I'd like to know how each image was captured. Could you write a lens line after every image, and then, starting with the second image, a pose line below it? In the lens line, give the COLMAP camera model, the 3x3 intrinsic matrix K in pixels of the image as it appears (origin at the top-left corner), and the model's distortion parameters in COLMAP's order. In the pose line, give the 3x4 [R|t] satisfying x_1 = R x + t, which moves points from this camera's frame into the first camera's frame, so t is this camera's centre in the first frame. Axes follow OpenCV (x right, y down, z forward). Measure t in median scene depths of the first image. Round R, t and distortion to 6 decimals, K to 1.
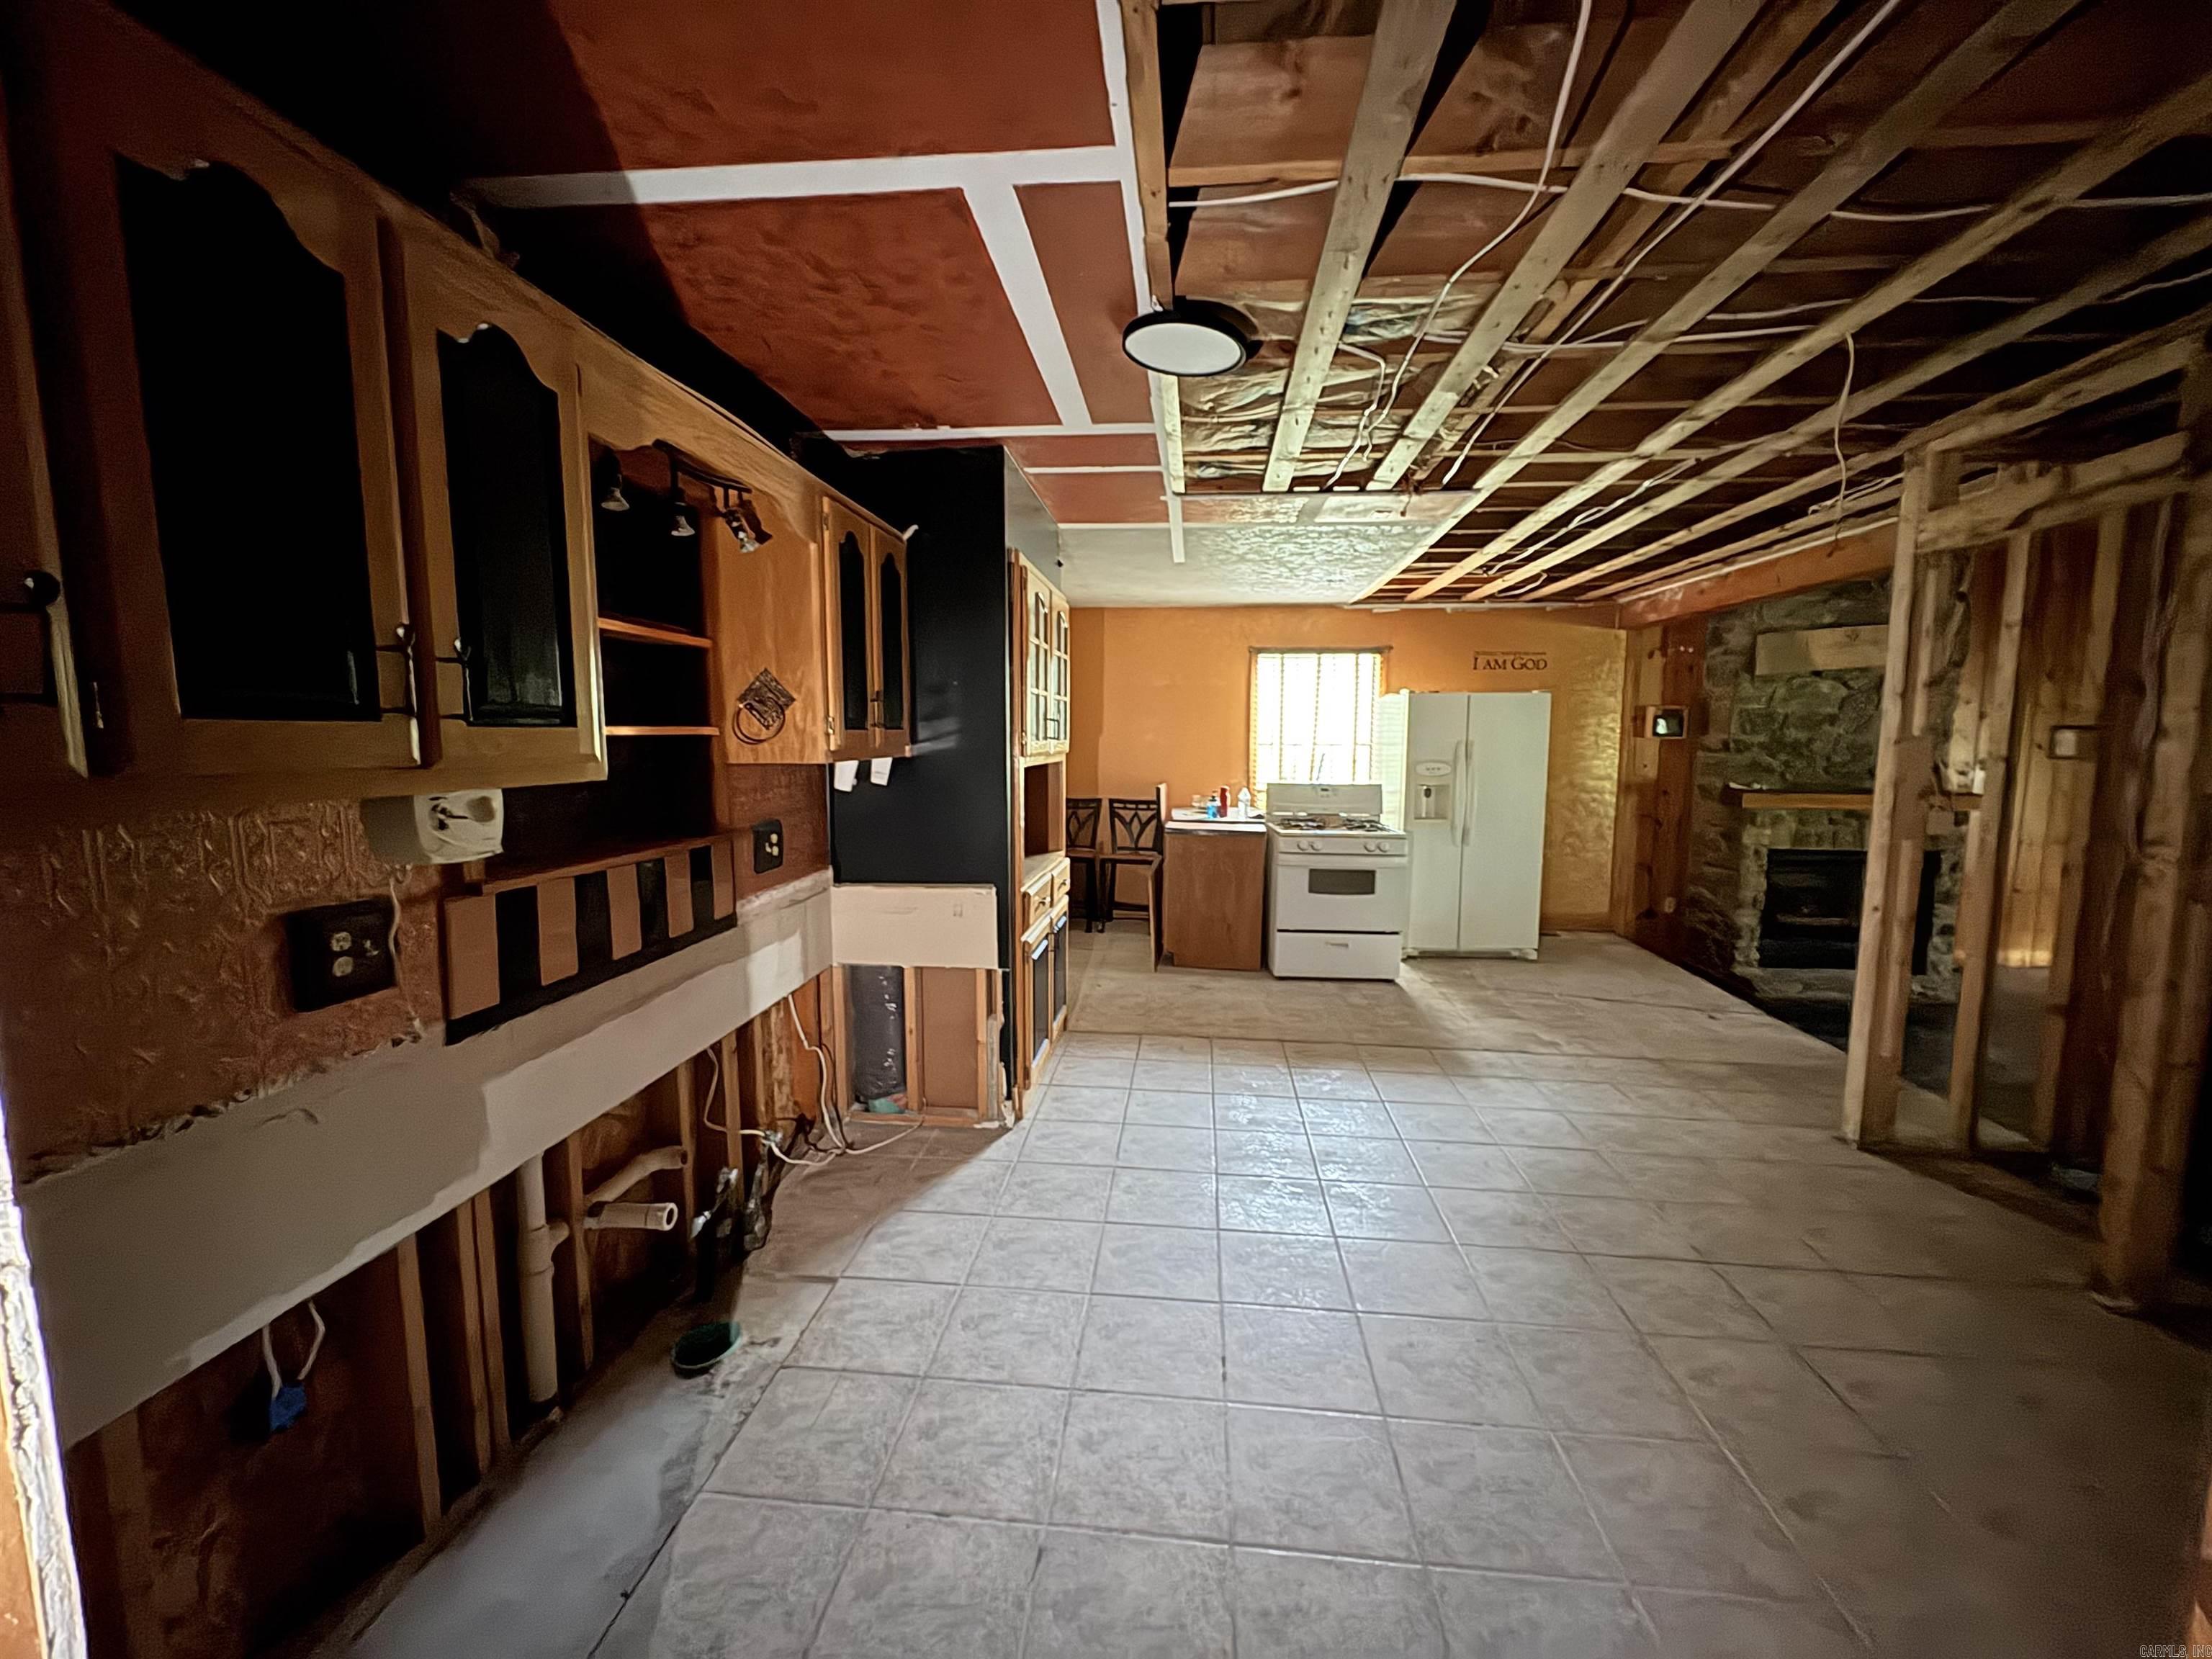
lens RADIAL K [[879.3, 0, 1113.3], [0, 879.3, 831.0], [0, 0, 1]] dist [-0.002585, 0.001107]
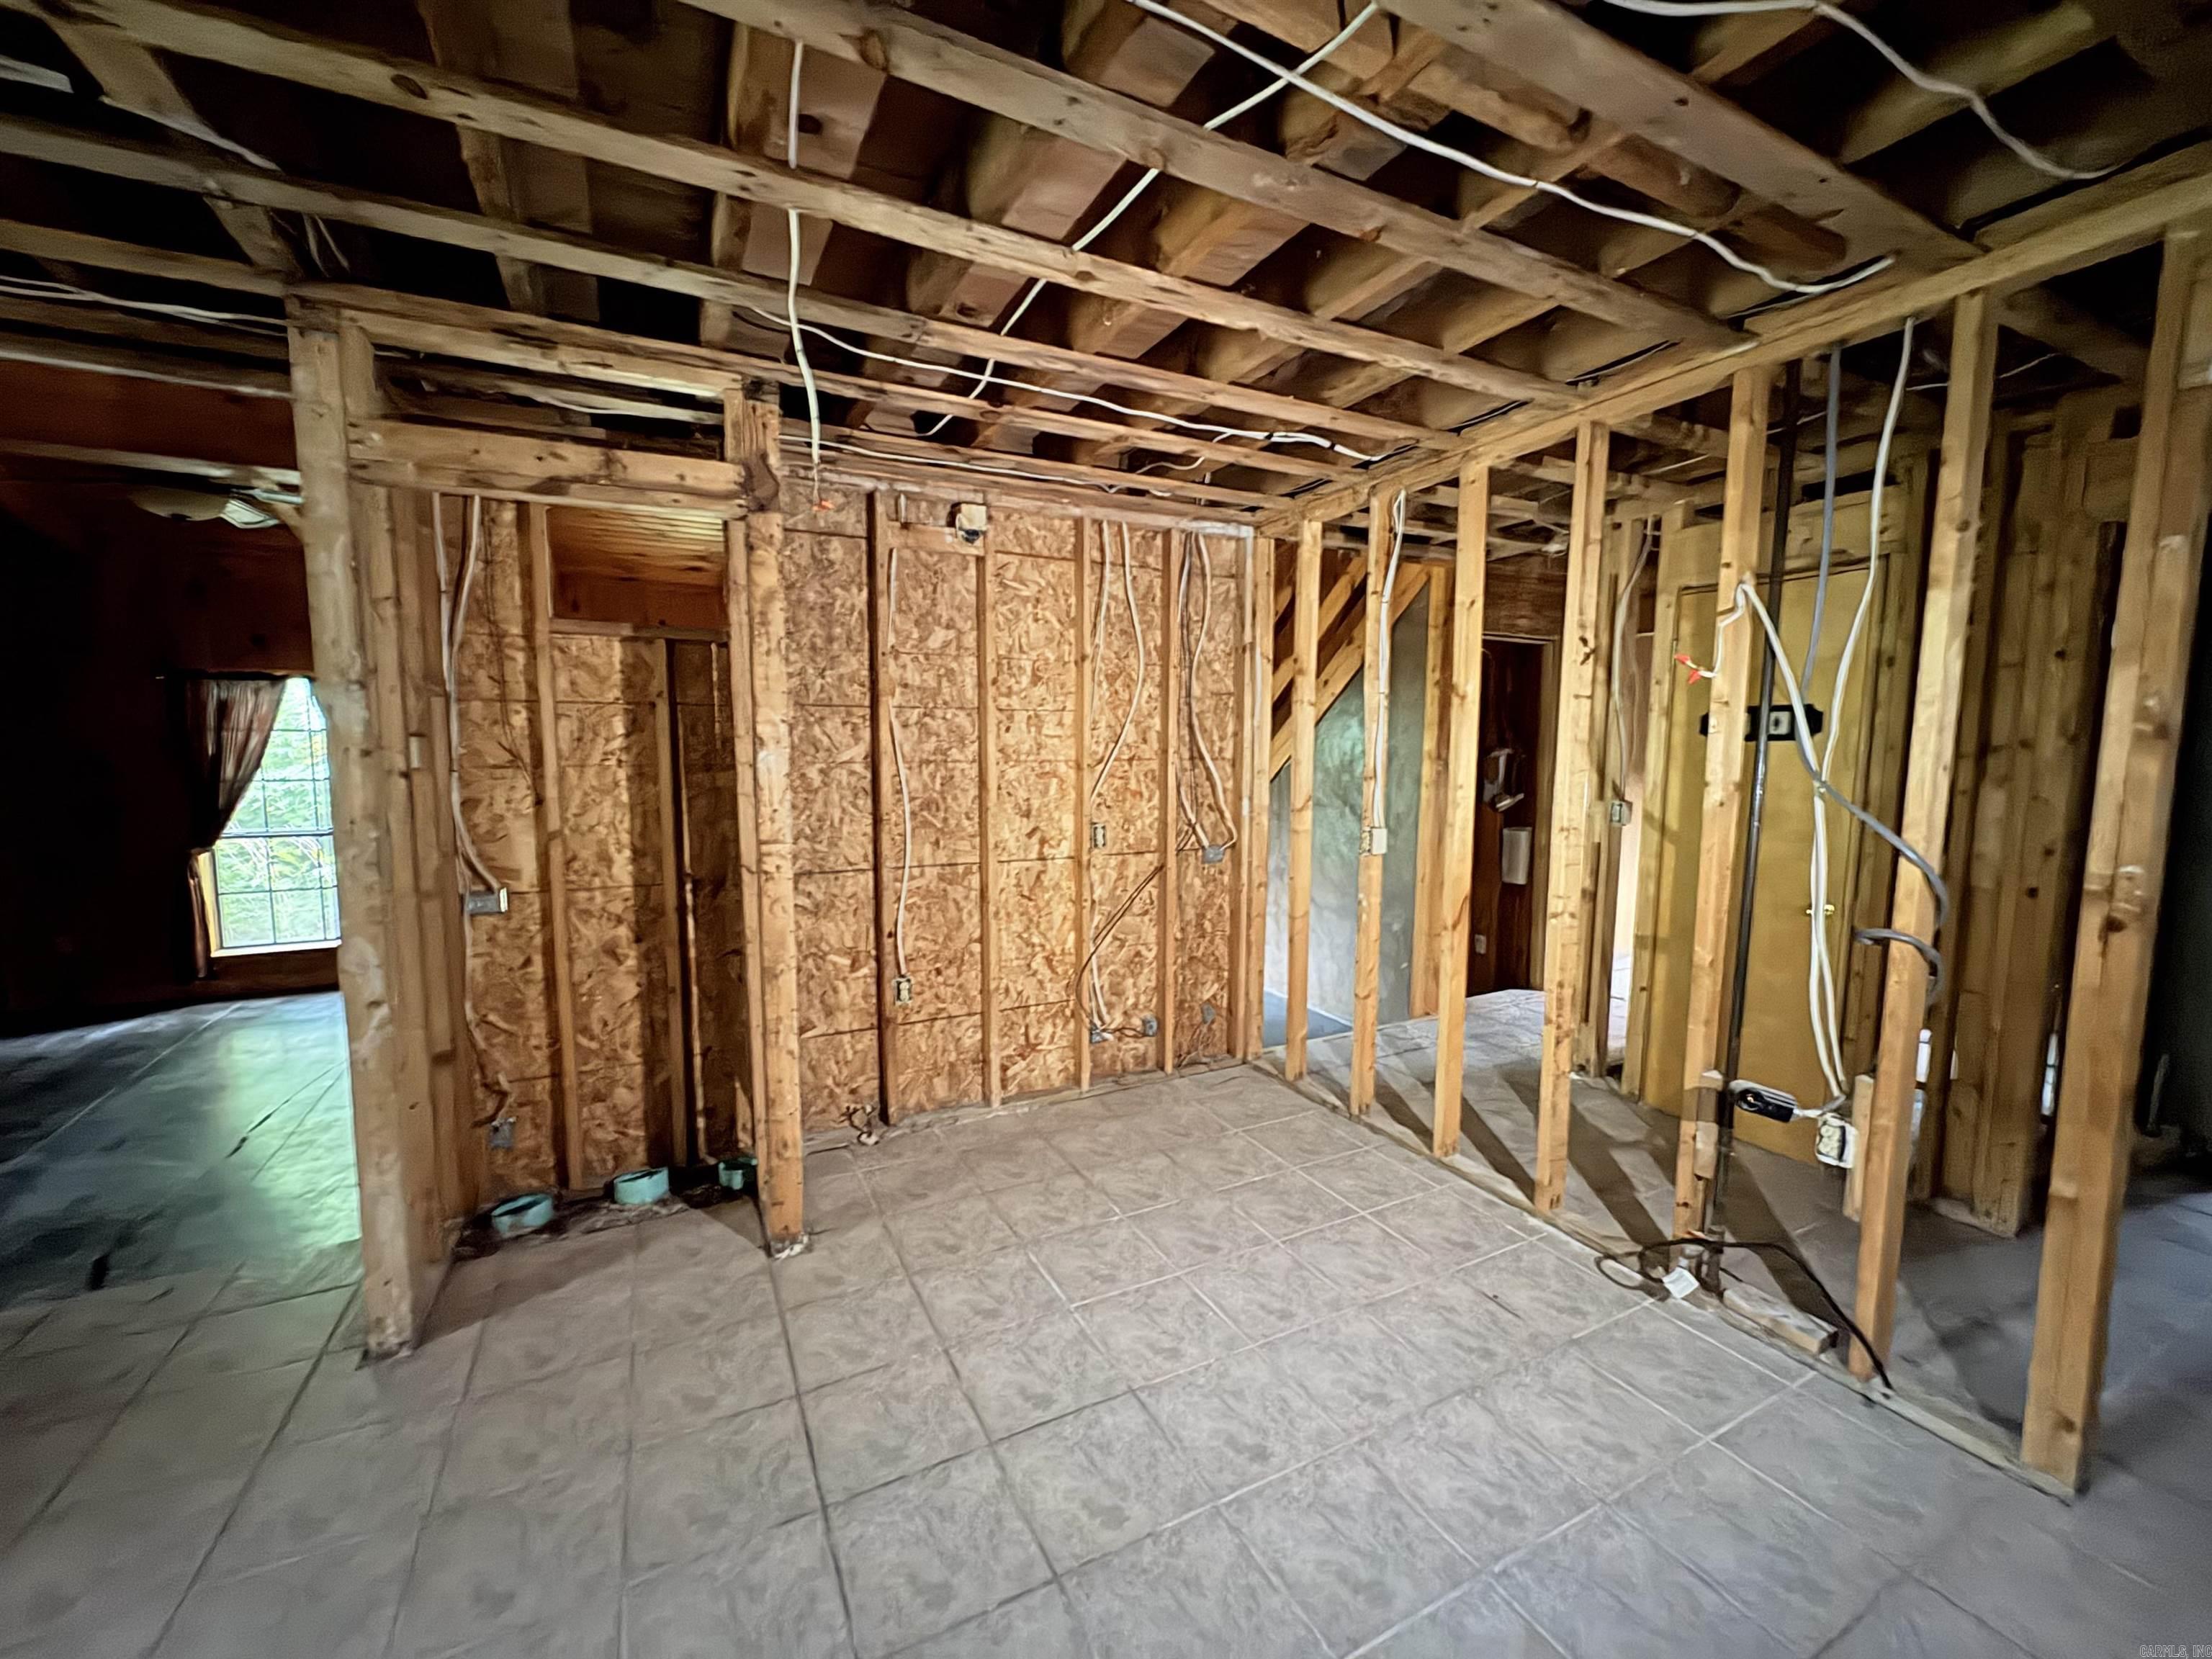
lens RADIAL K [[879.3, 0, 1103.5], [0, 879.3, 830.3], [0, 0, 1]] dist [-0.002585, 0.001107]
pose [[-0.539605, -0.086345, 0.837479, 0.010203], [0.087076, 0.983669, 0.157522, -0.051749], [-0.837403, 0.157924, -0.523274, 0.455454]]
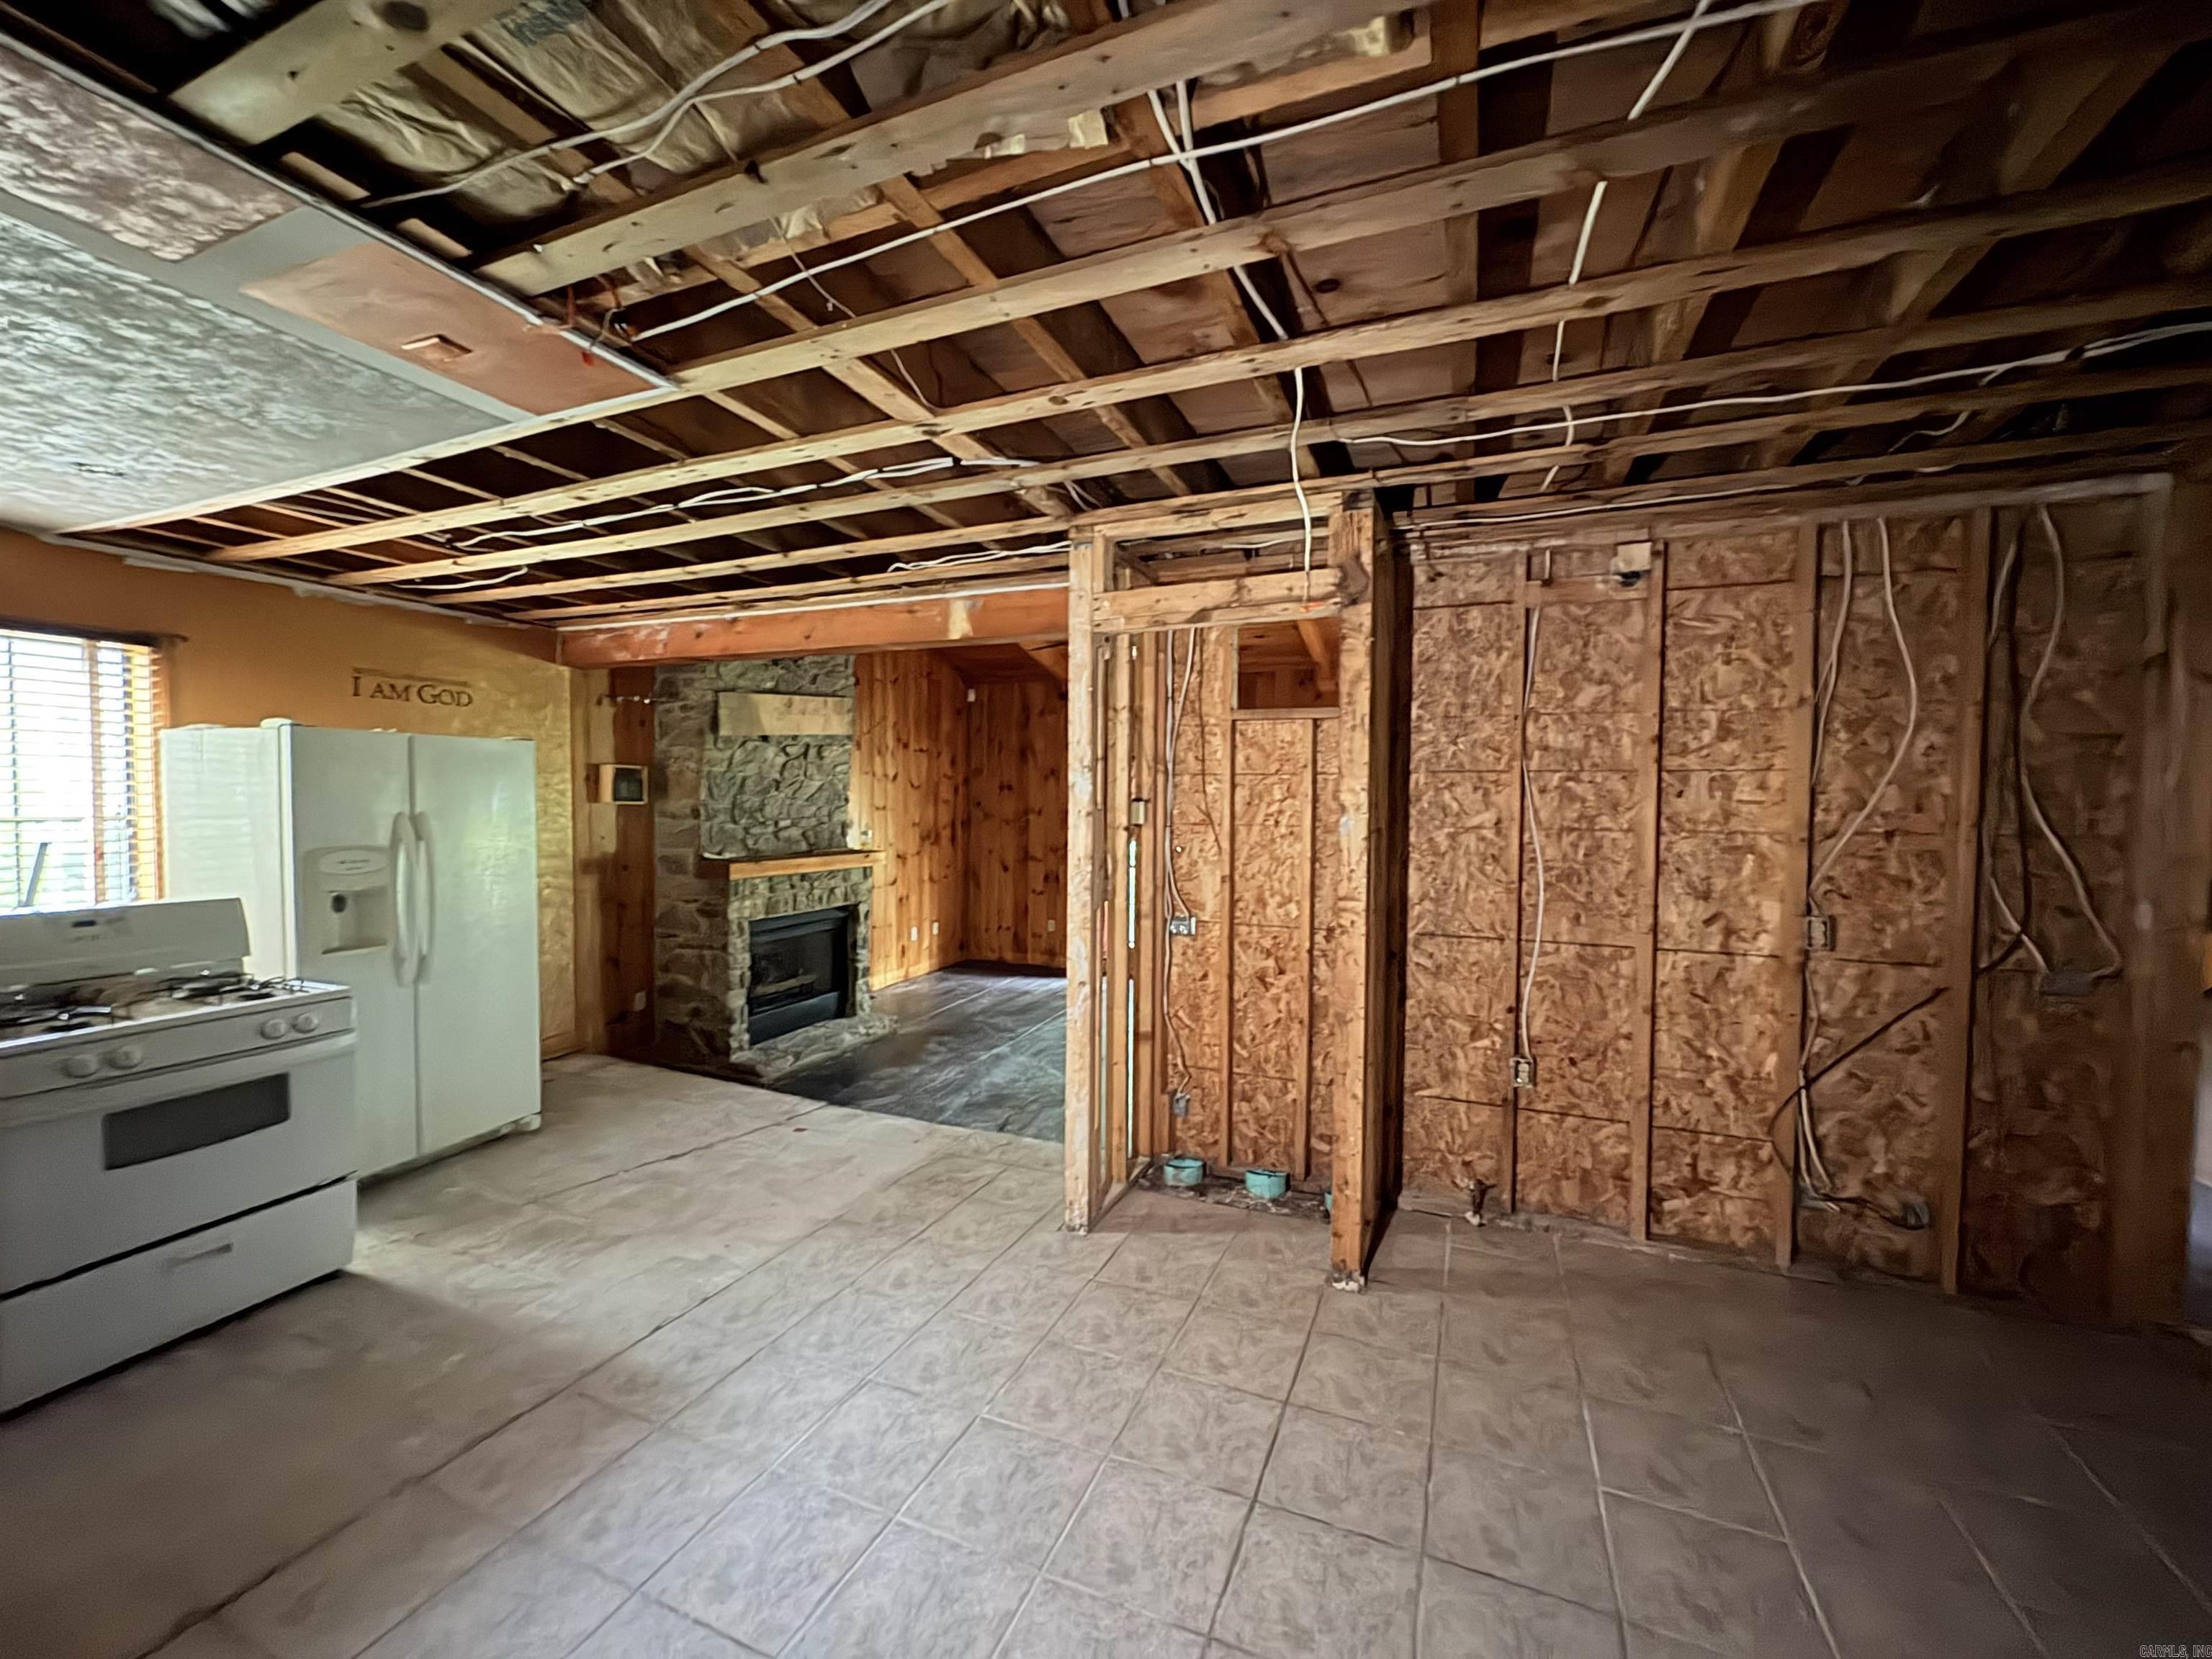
lens RADIAL K [[879.3, 0, 1104.1], [0, 879.3, 830.4], [0, 0, 1]] dist [-0.002585, 0.001107]
pose [[0.302873, -0.035300, 0.952377, -0.030186], [0.097345, 0.995233, 0.005931, -0.045057], [-0.948046, 0.090913, 0.304865, 0.348257]]
